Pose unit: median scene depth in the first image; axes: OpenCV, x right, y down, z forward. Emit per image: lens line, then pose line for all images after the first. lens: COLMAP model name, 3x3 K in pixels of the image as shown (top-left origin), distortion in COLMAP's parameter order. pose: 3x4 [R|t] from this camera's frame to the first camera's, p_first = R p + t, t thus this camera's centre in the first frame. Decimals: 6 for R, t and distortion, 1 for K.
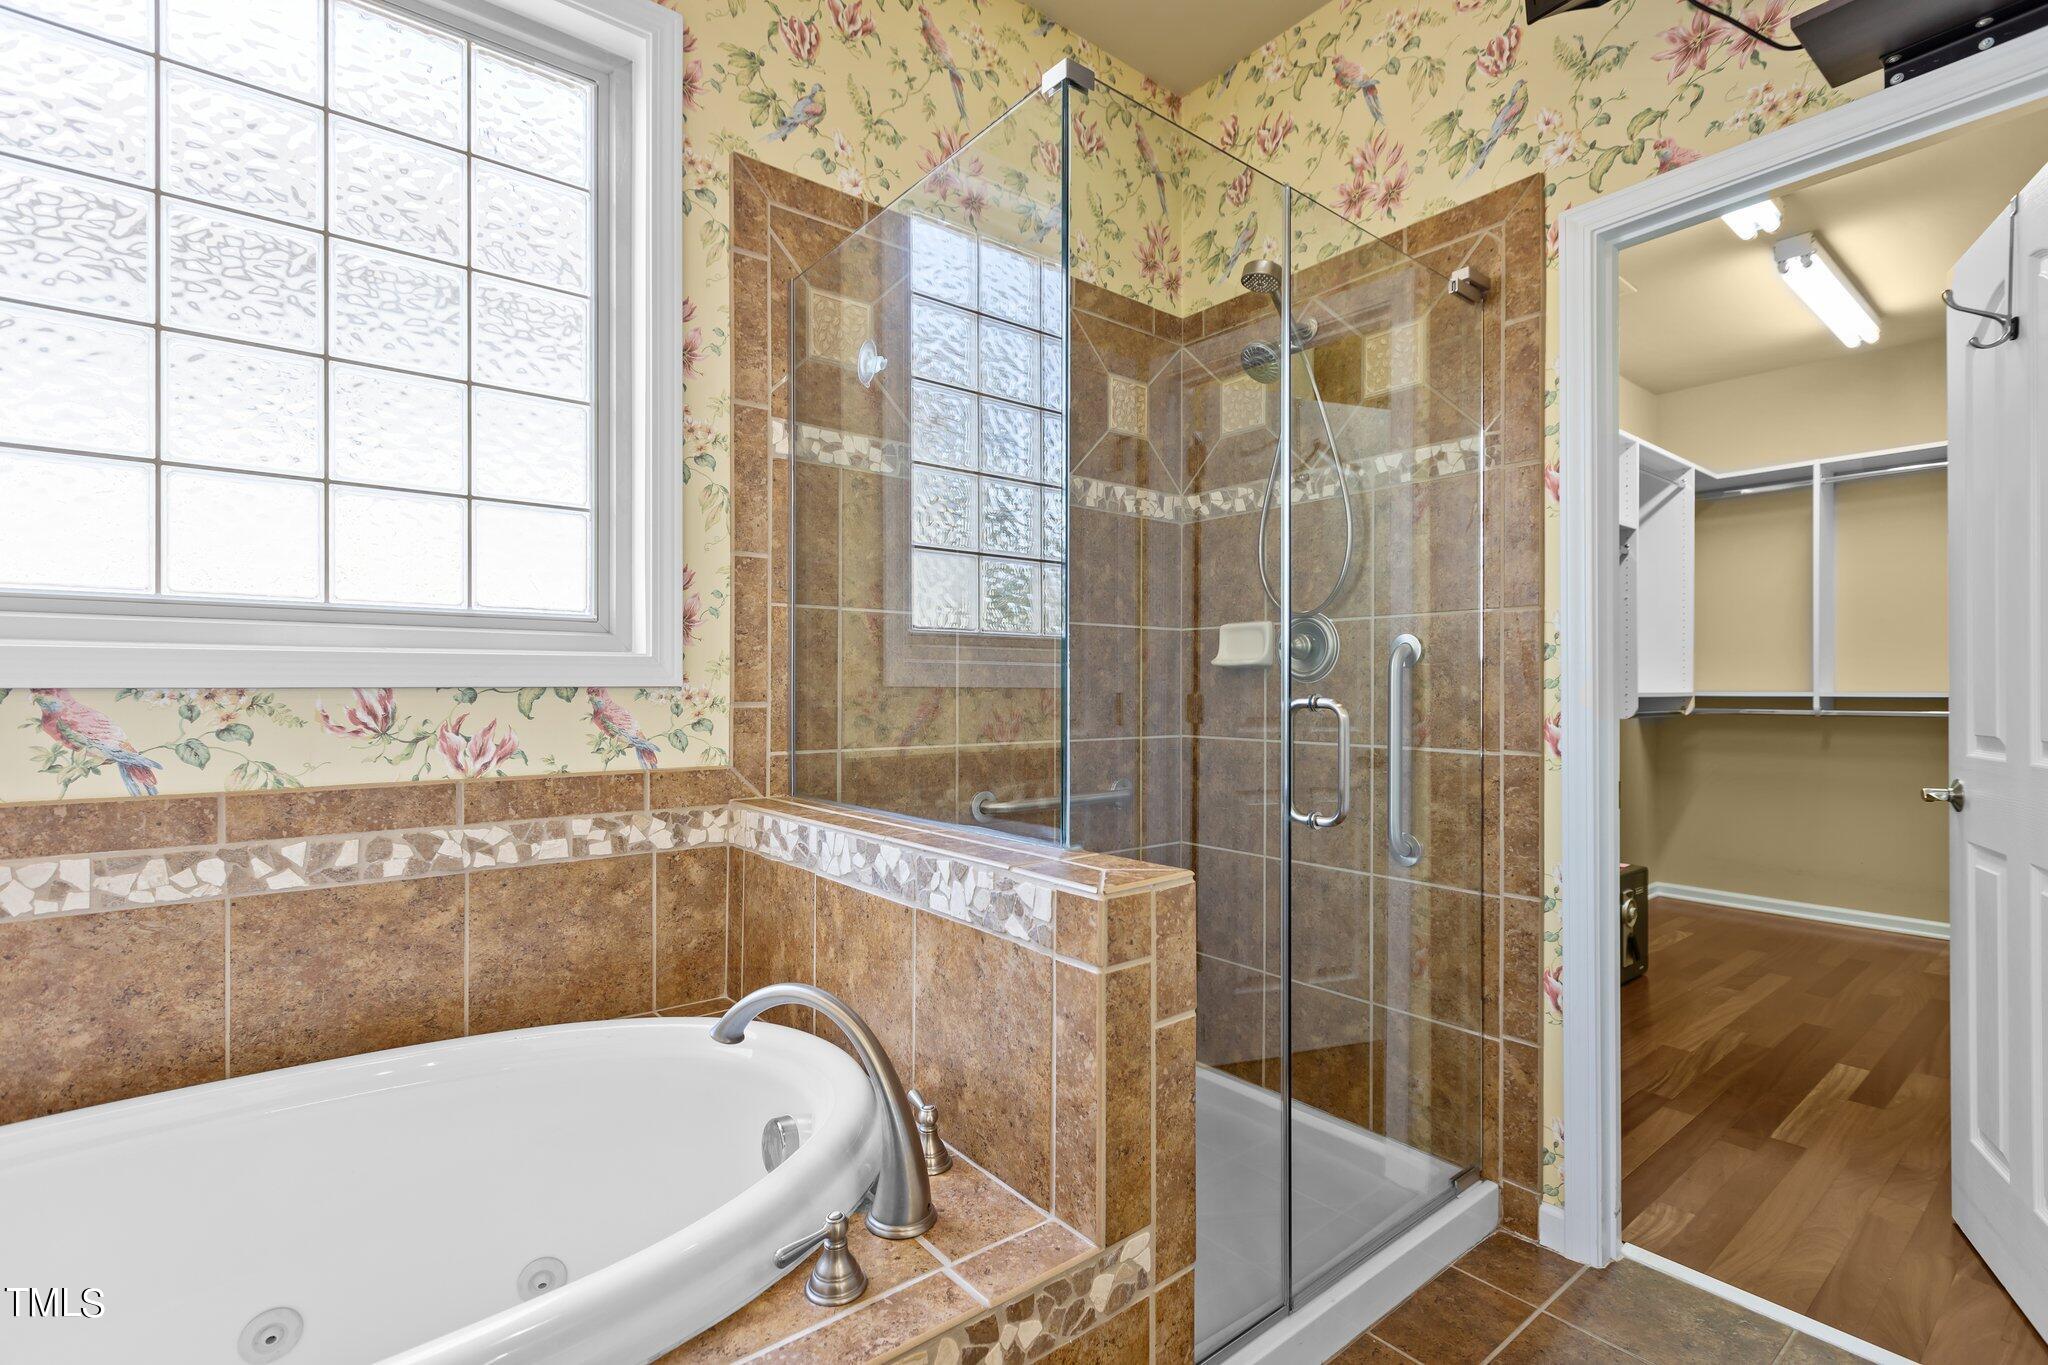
lens RADIAL K [[916.6, 0, 1030.6], [0, 916.6, 692.2], [0, 0, 1]] dist [0.002982, -0.000206]
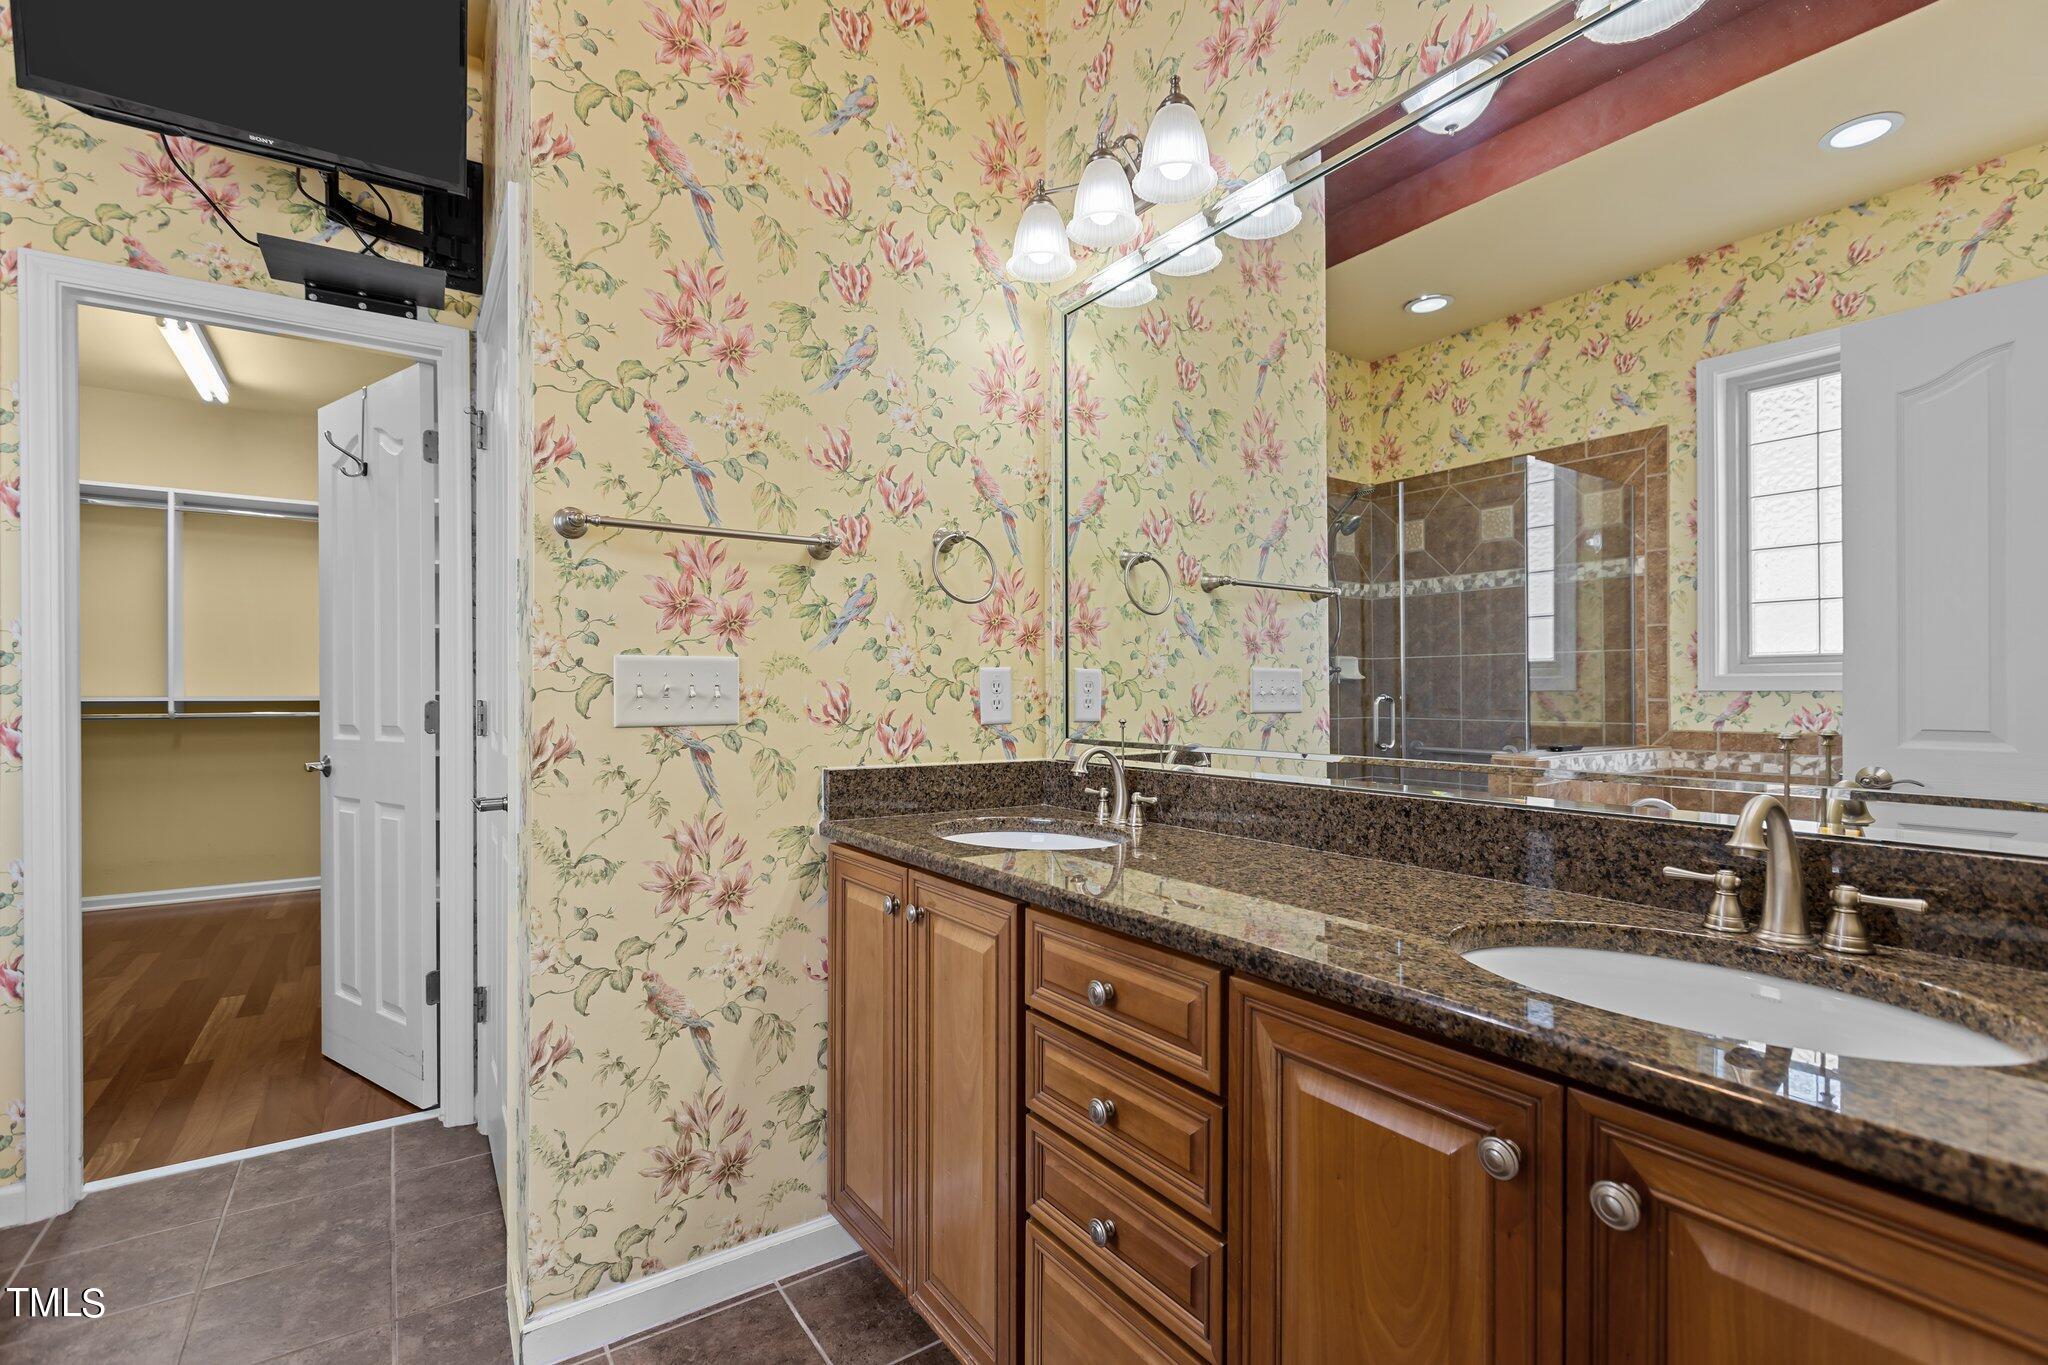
lens RADIAL K [[916.6, 0, 1030.6], [0, 916.6, 692.2], [0, 0, 1]] dist [0.002982, -0.000206]
pose [[0.063049, 0.003136, 0.998005, -0.304373], [0.001999, 0.999993, -0.003269, -0.000286], [-0.998008, 0.002201, 0.063043, -0.173840]]
